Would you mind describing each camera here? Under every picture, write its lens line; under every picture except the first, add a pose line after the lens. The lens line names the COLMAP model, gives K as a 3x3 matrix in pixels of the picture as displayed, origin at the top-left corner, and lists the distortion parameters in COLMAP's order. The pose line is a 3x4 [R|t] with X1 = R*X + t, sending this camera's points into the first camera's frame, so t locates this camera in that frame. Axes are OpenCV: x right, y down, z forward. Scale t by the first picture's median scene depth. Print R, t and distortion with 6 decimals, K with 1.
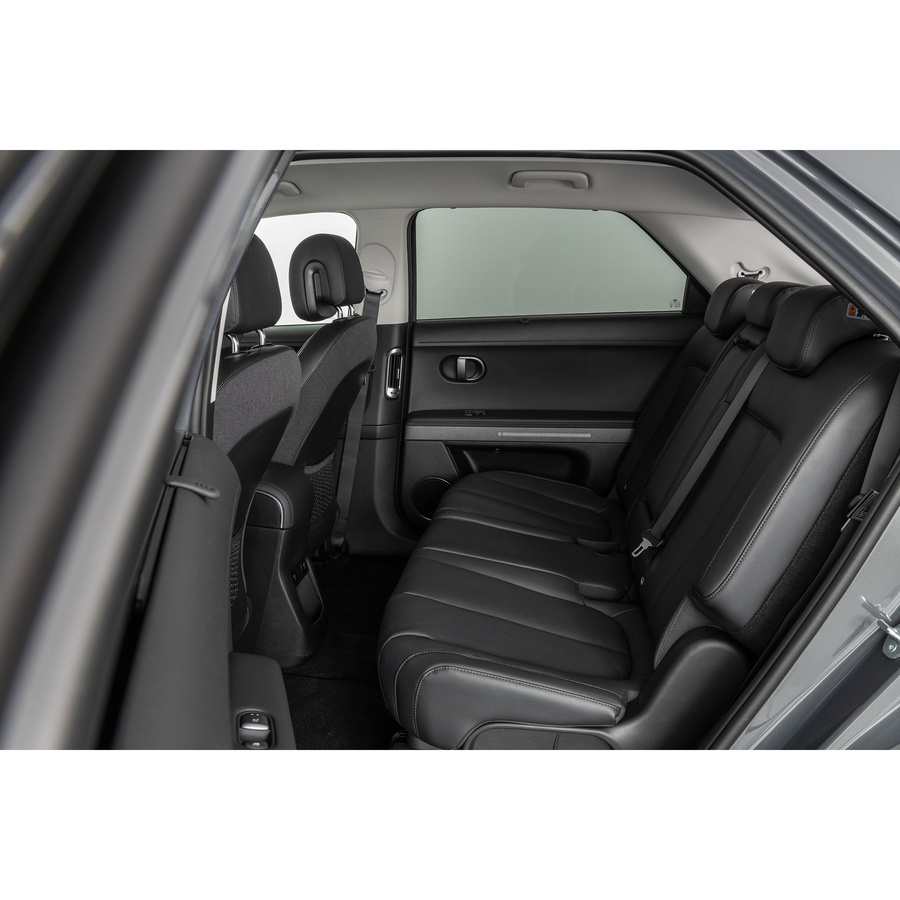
lens RADIAL K [[845.4, 0, 438.4], [0, 845.4, 451.3], [0, 0, 1]] dist [0.001997, -0.001491]
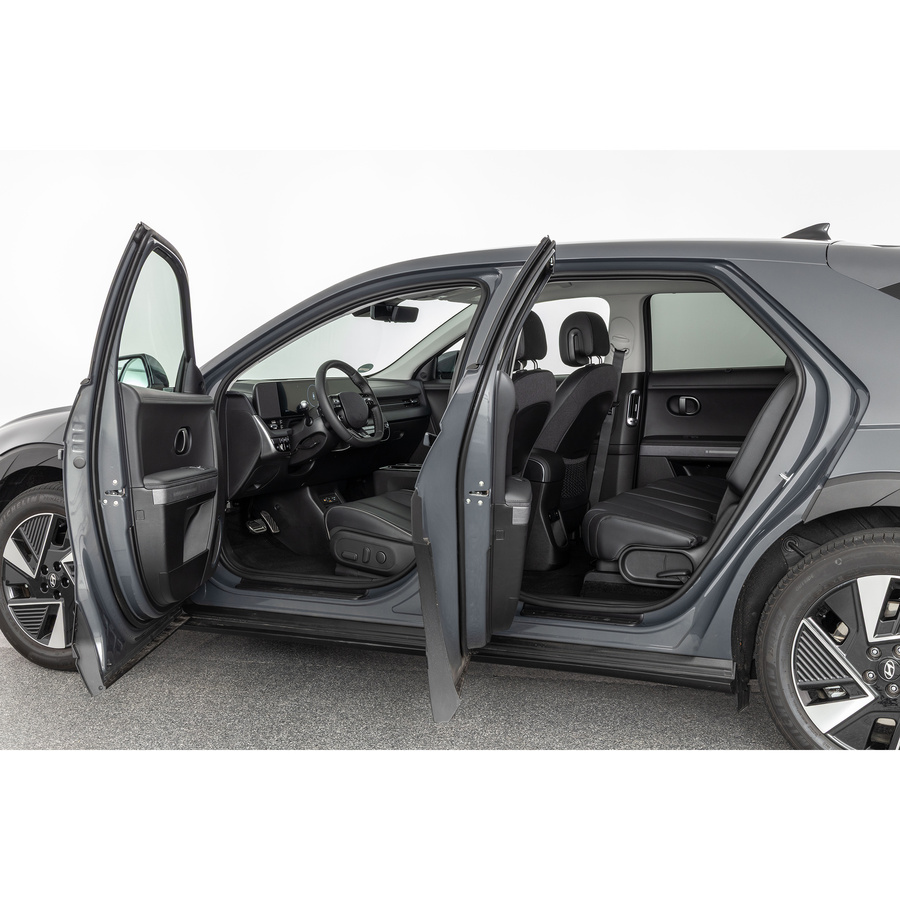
lens RADIAL K [[1204.4, 0, 450.0], [0, 1204.4, 450.0], [0, 0, 1]] dist [0.006099, 0.004131]
pose [[0.953586, 0.027419, -0.299870, 0.292331], [-0.066814, 0.990289, -0.121920, 0.272621], [0.293615, 0.136296, 0.946157, -1.096922]]
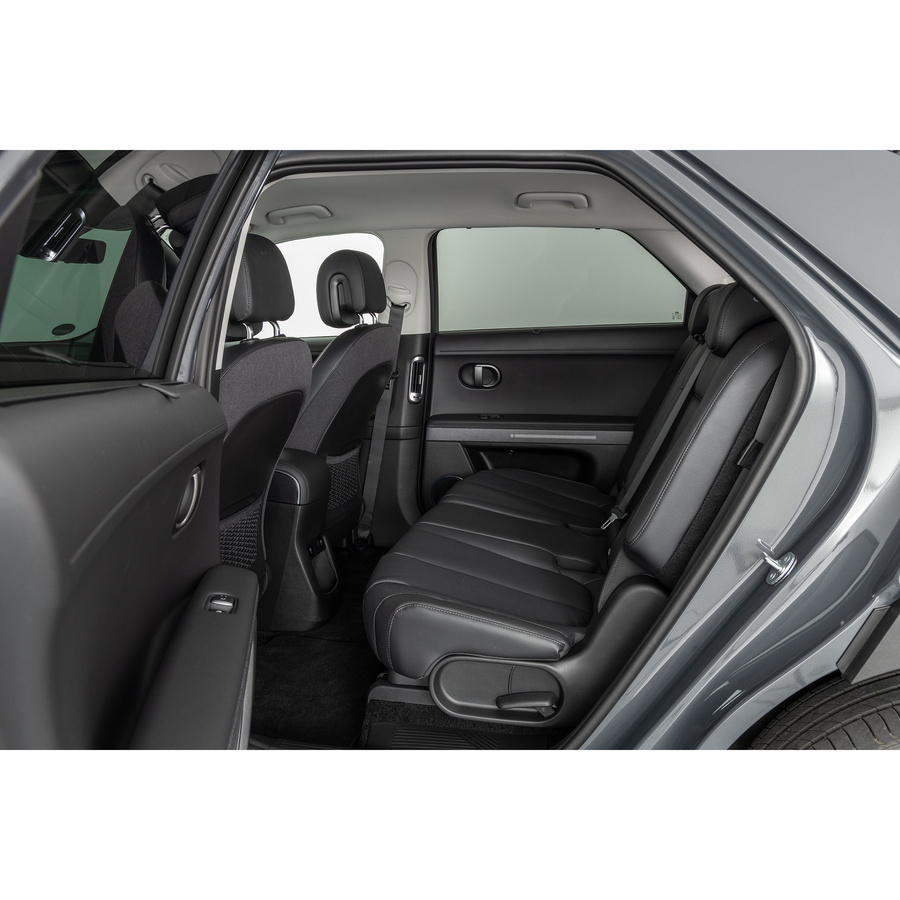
lens RADIAL K [[845.4, 0, 438.4], [0, 845.4, 451.3], [0, 0, 1]] dist [0.001997, -0.001491]
pose [[0.996346, 0.015141, -0.084053, 0.077780], [-0.018851, 0.998875, -0.043516, 0.053915], [0.083300, 0.044942, 0.995511, -0.092566]]
